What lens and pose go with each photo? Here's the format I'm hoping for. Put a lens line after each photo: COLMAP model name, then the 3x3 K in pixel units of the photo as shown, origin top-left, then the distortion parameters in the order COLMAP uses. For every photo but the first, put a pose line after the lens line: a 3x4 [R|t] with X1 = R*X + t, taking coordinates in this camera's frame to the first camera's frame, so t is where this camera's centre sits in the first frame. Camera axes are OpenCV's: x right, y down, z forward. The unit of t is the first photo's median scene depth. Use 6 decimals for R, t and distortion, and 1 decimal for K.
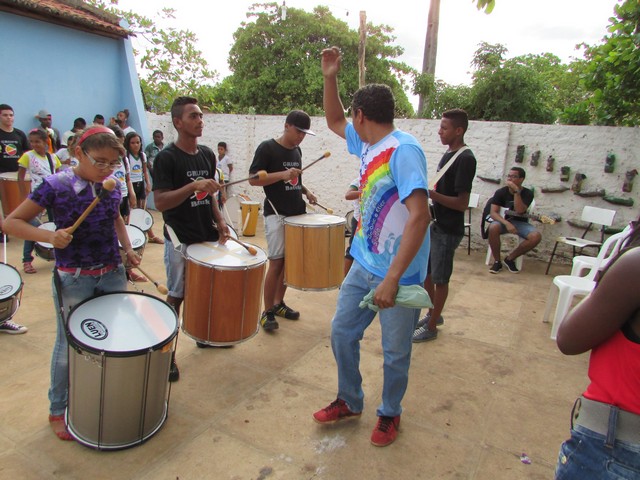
lens RADIAL K [[434.5, 0, 320.8], [0, 434.5, 245.0], [0, 0, 1]] dist [-0.059102, 0.029224]
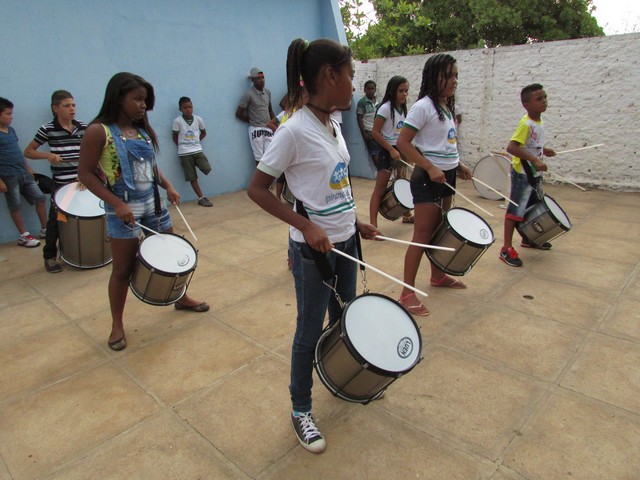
lens RADIAL K [[434.5, 0, 320.8], [0, 434.5, 245.0], [0, 0, 1]] dist [-0.059102, 0.029224]
pose [[0.959052, -0.013223, -0.282920, -0.207178], [0.039507, 0.995390, 0.087400, -0.025153], [0.280460, -0.094998, 0.955153, 0.132316]]
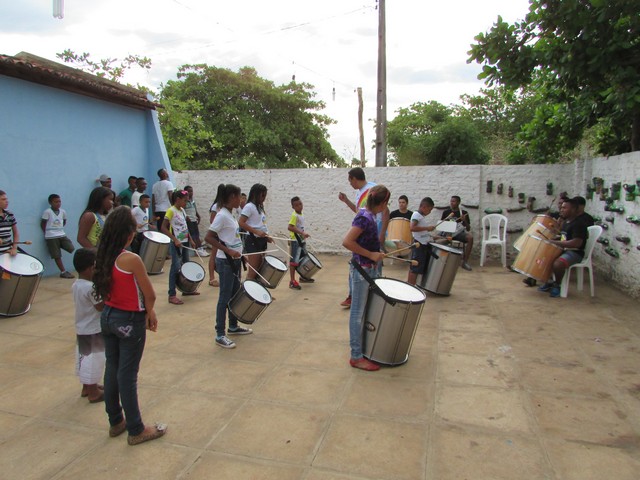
lens RADIAL K [[434.5, 0, 320.8], [0, 434.5, 245.0], [0, 0, 1]] dist [-0.059102, 0.029224]
pose [[0.970249, -0.092257, 0.223843, -0.263264], [0.113903, 0.989782, -0.085776, 0.023468], [-0.213642, 0.108721, 0.970843, -0.152732]]
